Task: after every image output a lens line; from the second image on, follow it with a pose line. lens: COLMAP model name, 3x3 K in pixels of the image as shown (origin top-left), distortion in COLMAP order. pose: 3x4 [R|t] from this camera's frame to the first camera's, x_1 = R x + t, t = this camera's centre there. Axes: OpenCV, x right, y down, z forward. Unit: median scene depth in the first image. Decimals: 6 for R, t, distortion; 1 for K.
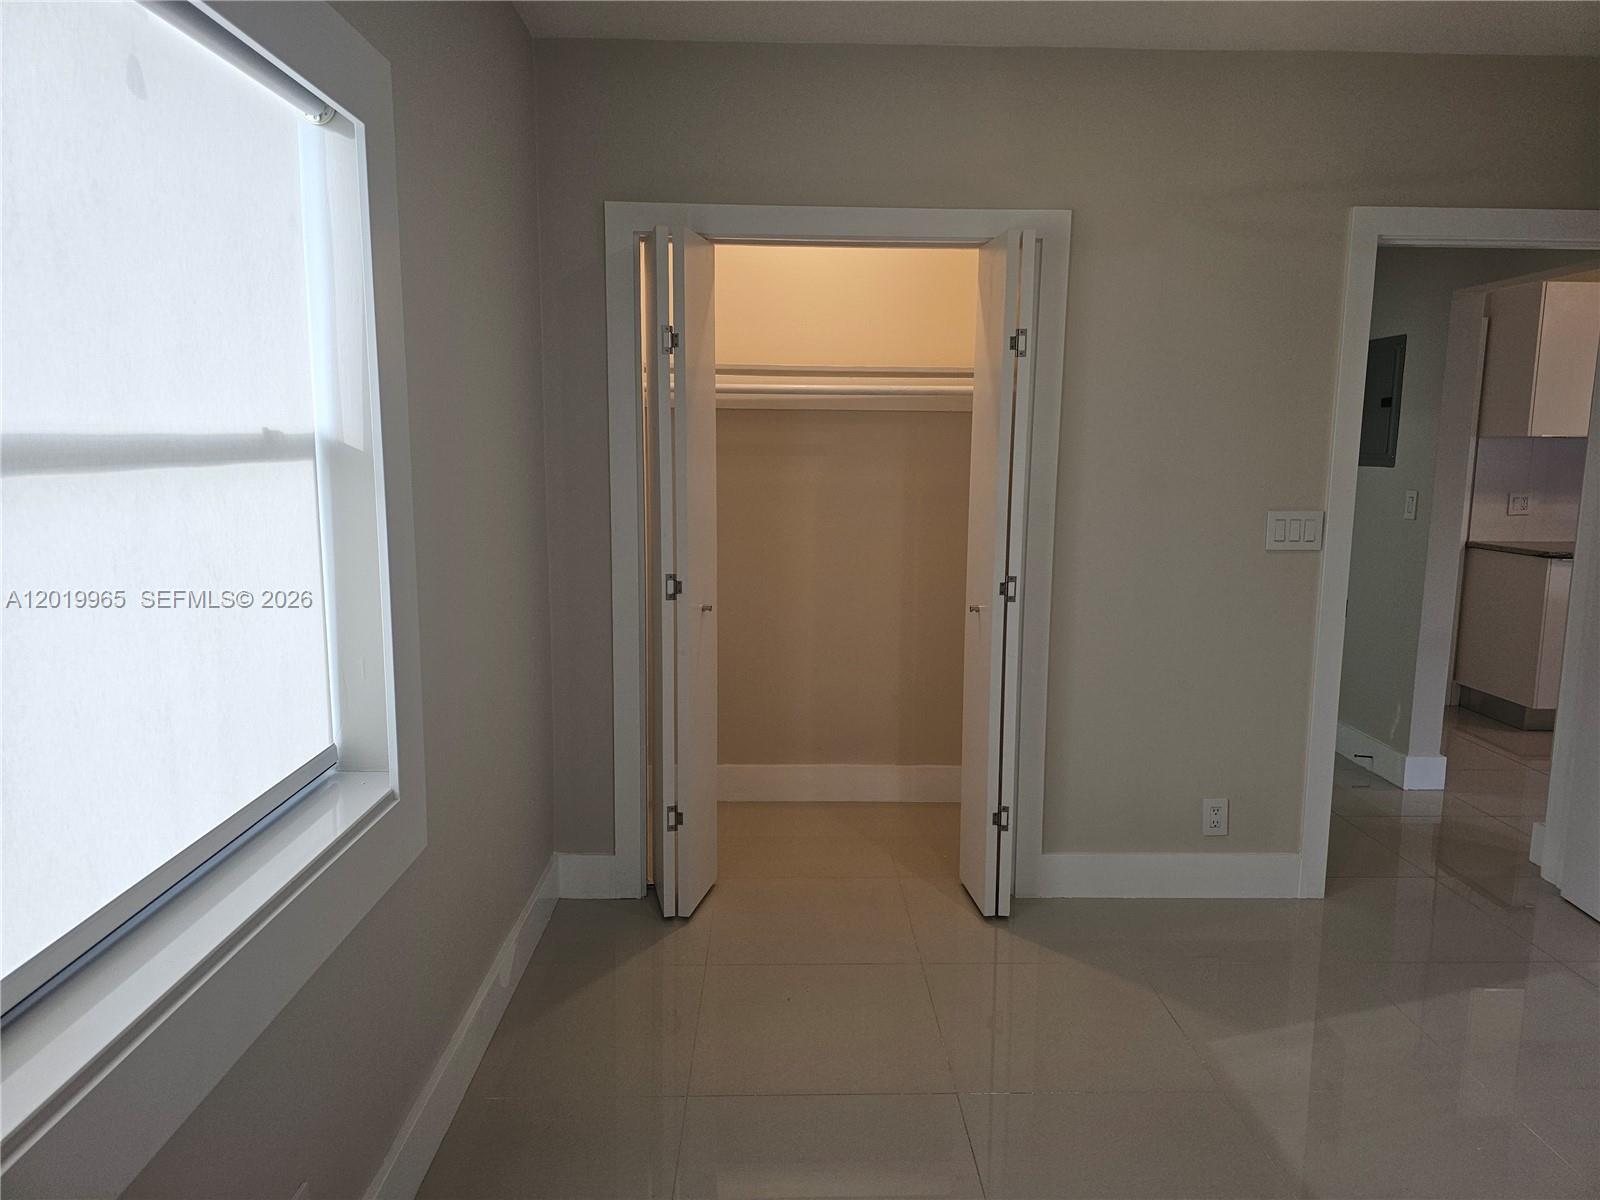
lens RADIAL K [[1073.2, 0, 800.0], [0, 1073.2, 600.0], [0, 0, 1]] dist [0.001656, -0.002394]
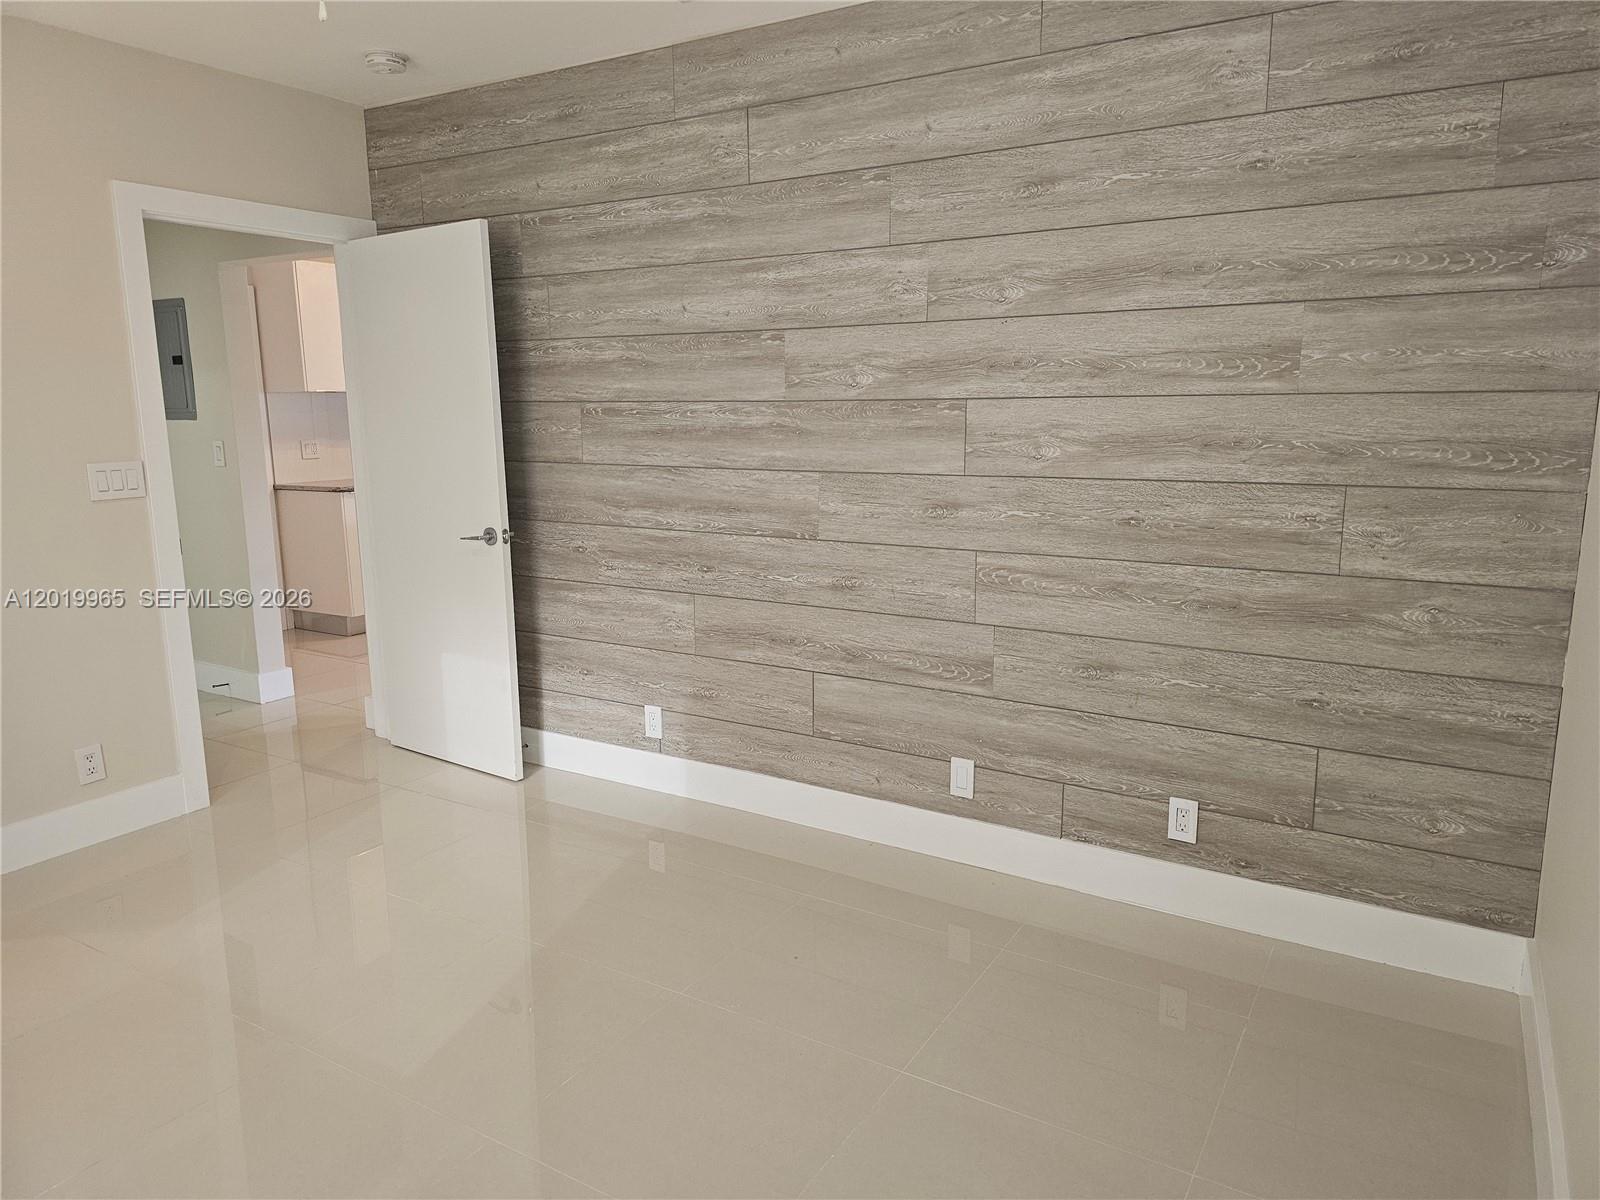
lens RADIAL K [[1085.1, 0, 800.0], [0, 1085.1, 600.0], [0, 0, 1]] dist [0.071069, -0.064793]
pose [[0.539616, -0.164259, 0.825732, -0.078157], [0.133888, 0.985044, 0.108454, 0.018925], [-0.831197, 0.052032, 0.553538, -0.132324]]
